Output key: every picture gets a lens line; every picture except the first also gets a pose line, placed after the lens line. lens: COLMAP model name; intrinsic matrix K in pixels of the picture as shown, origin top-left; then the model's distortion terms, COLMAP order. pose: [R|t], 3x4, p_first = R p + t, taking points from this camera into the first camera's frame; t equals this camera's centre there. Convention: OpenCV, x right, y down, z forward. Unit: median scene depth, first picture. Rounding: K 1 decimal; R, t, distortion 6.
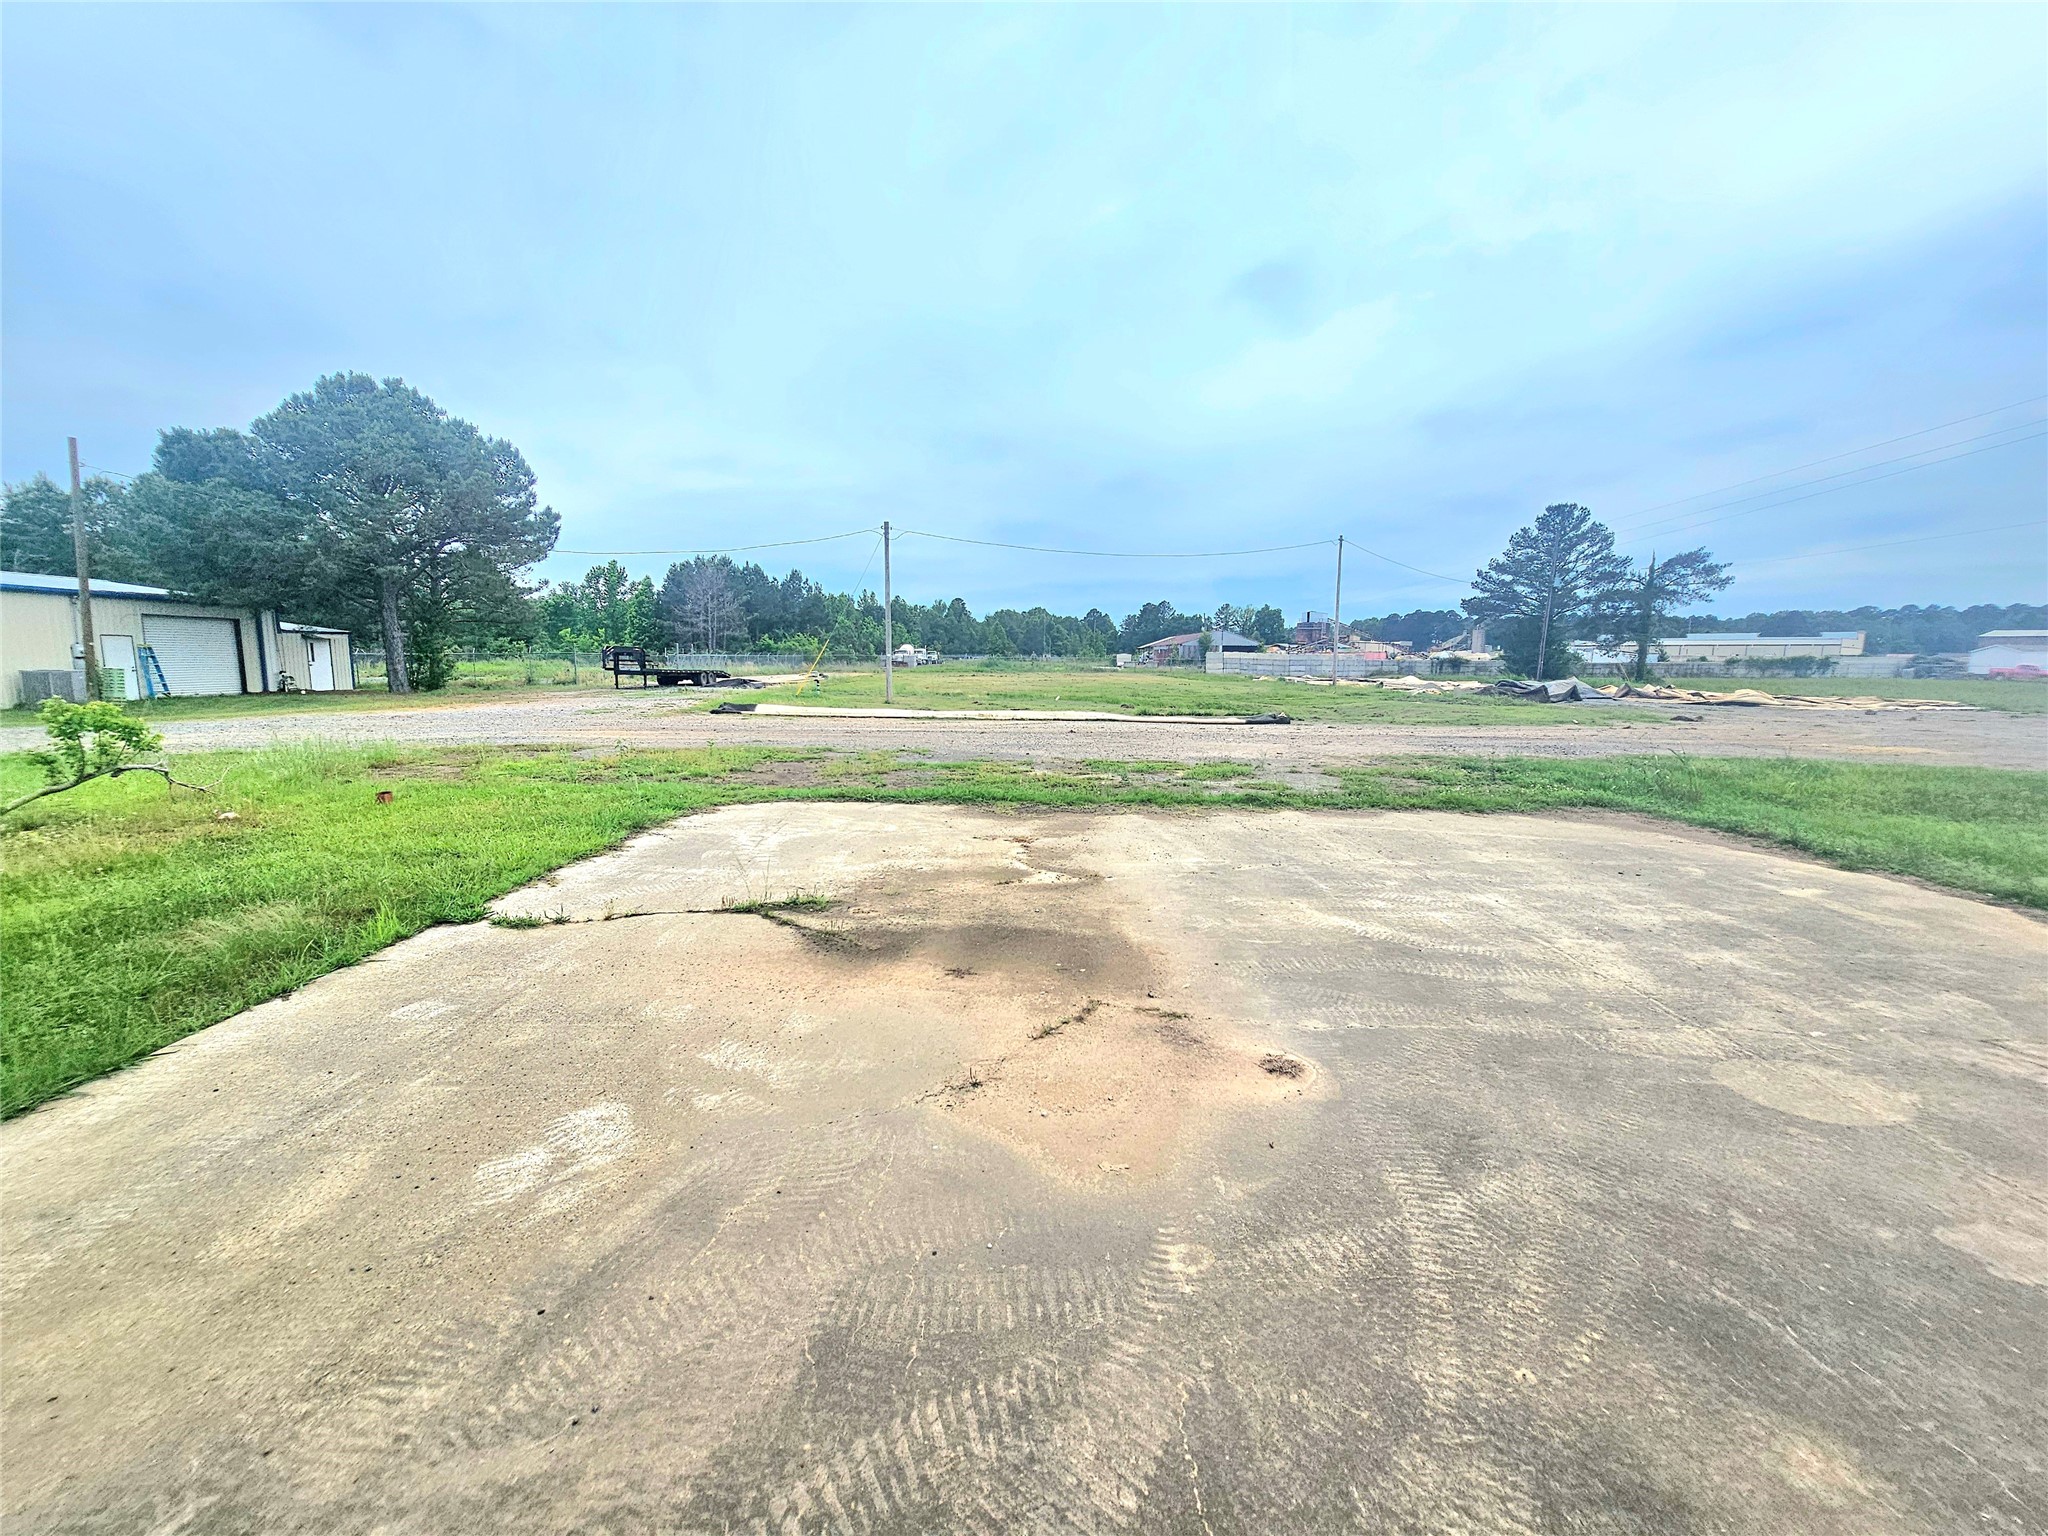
lens RADIAL K [[810.6, 0, 1024.0], [0, 810.6, 768.0], [0, 0, 1]] dist [0.000478, 0.000154]
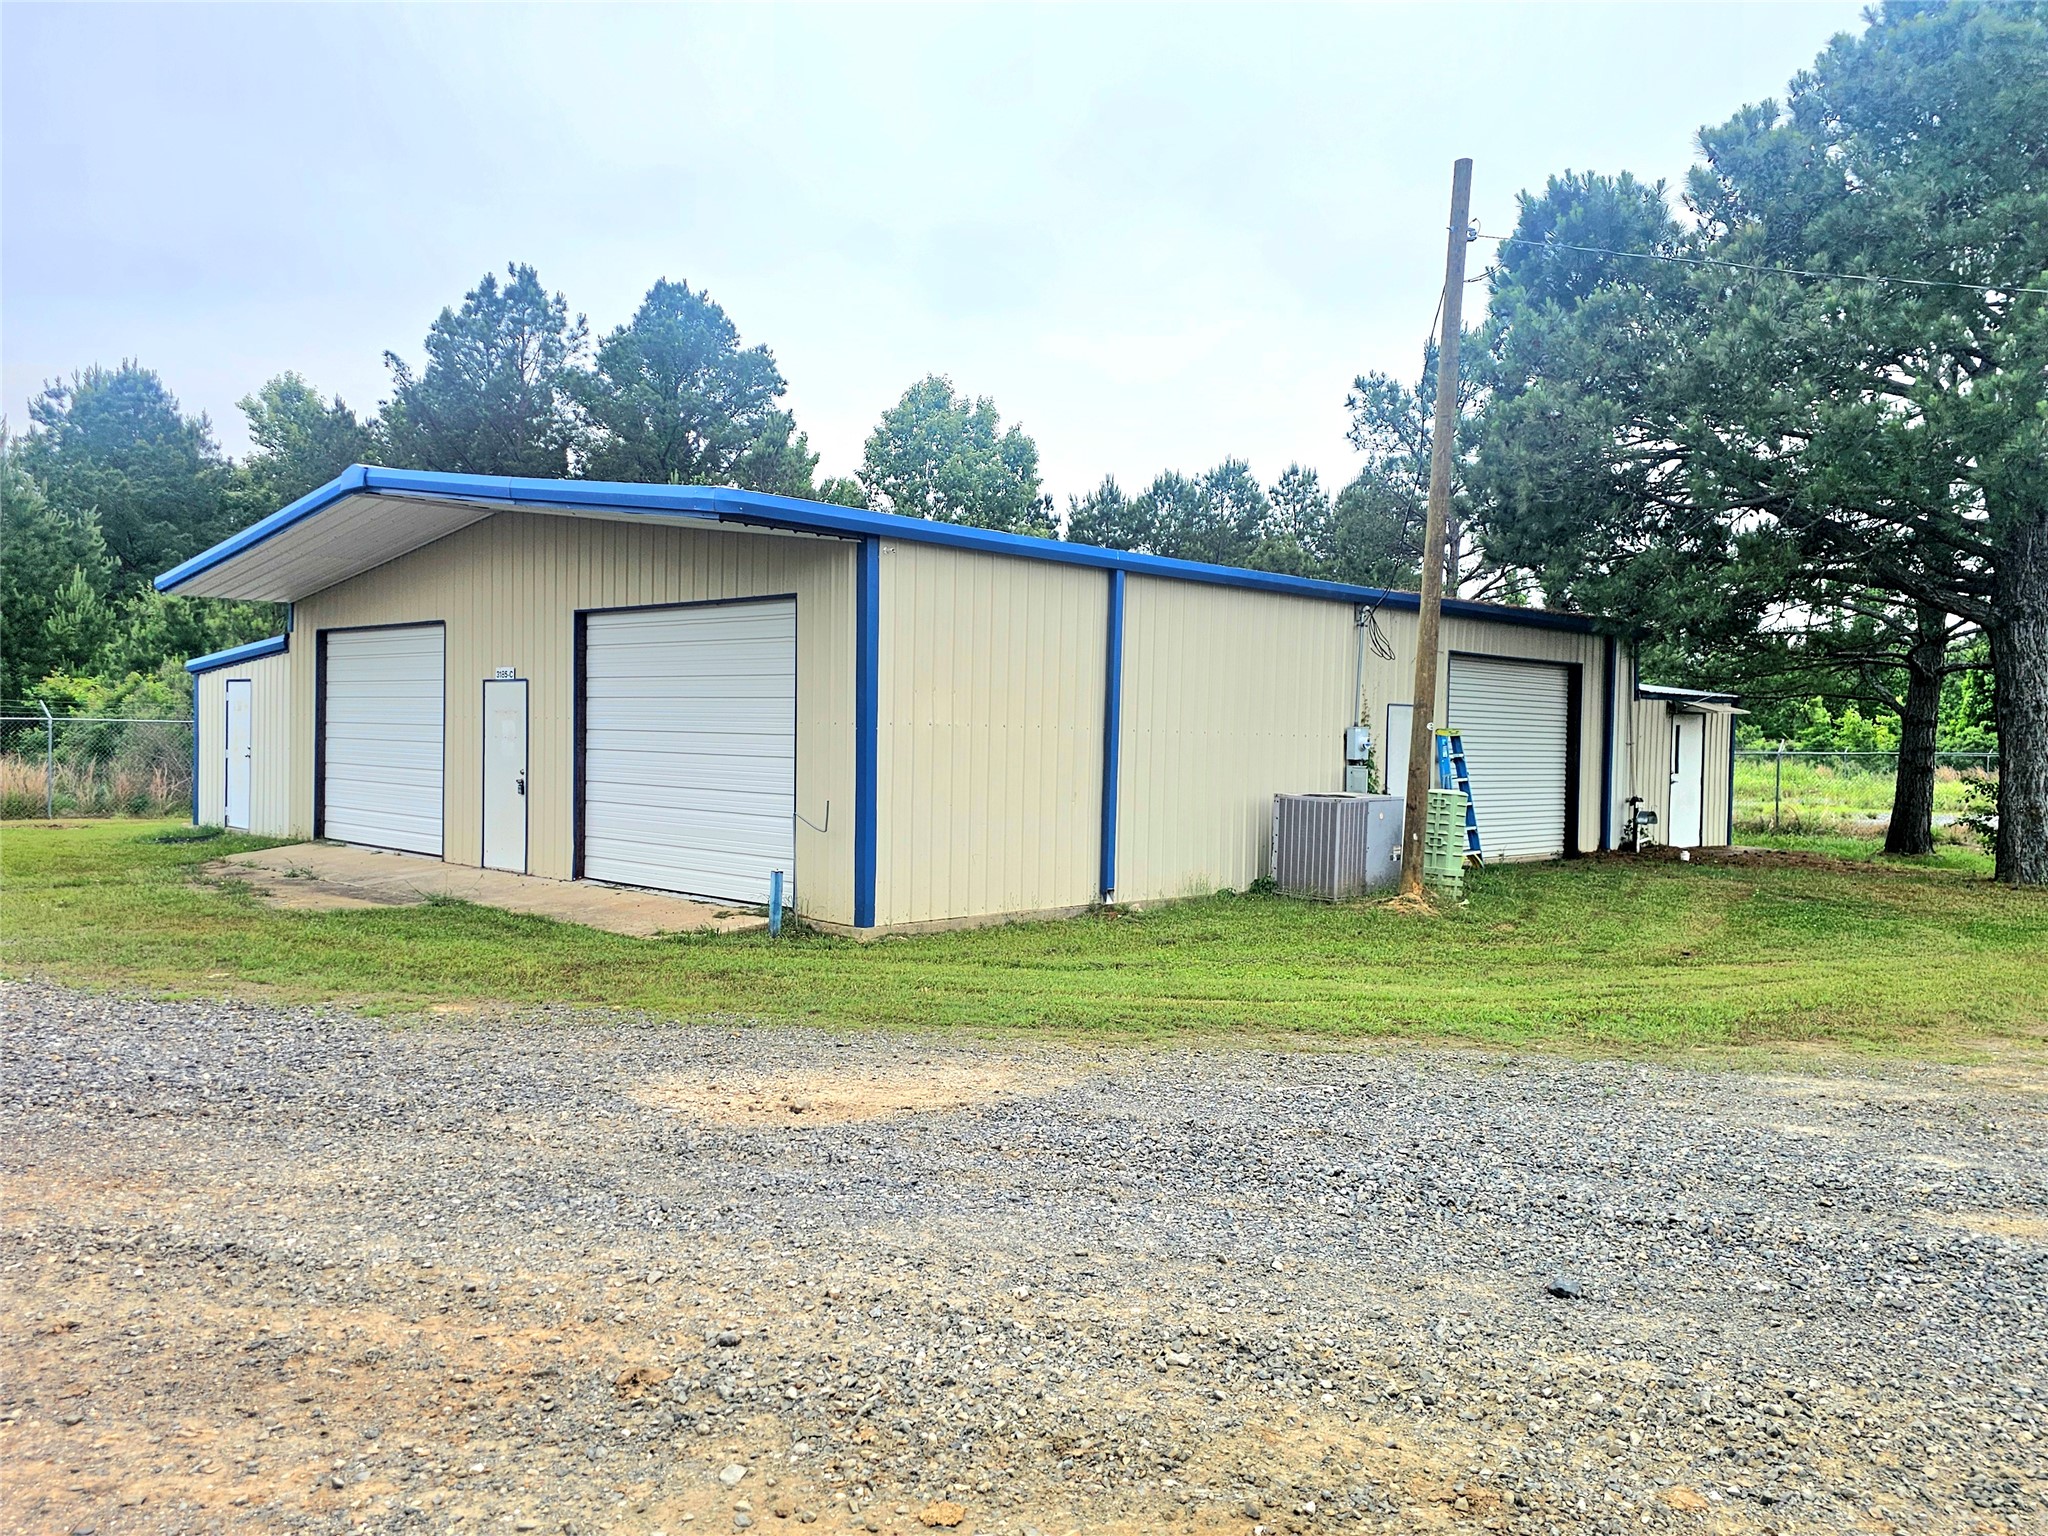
lens RADIAL K [[1322.6, 0, 1024.0], [0, 1322.6, 768.0], [0, 0, 1]] dist [0.051969, -0.058767]
pose [[0.667210, 0.022495, -0.744530, -0.436939], [-0.113917, 0.990867, -0.072149, -0.038178], [0.736107, 0.132953, 0.663679, 0.253971]]
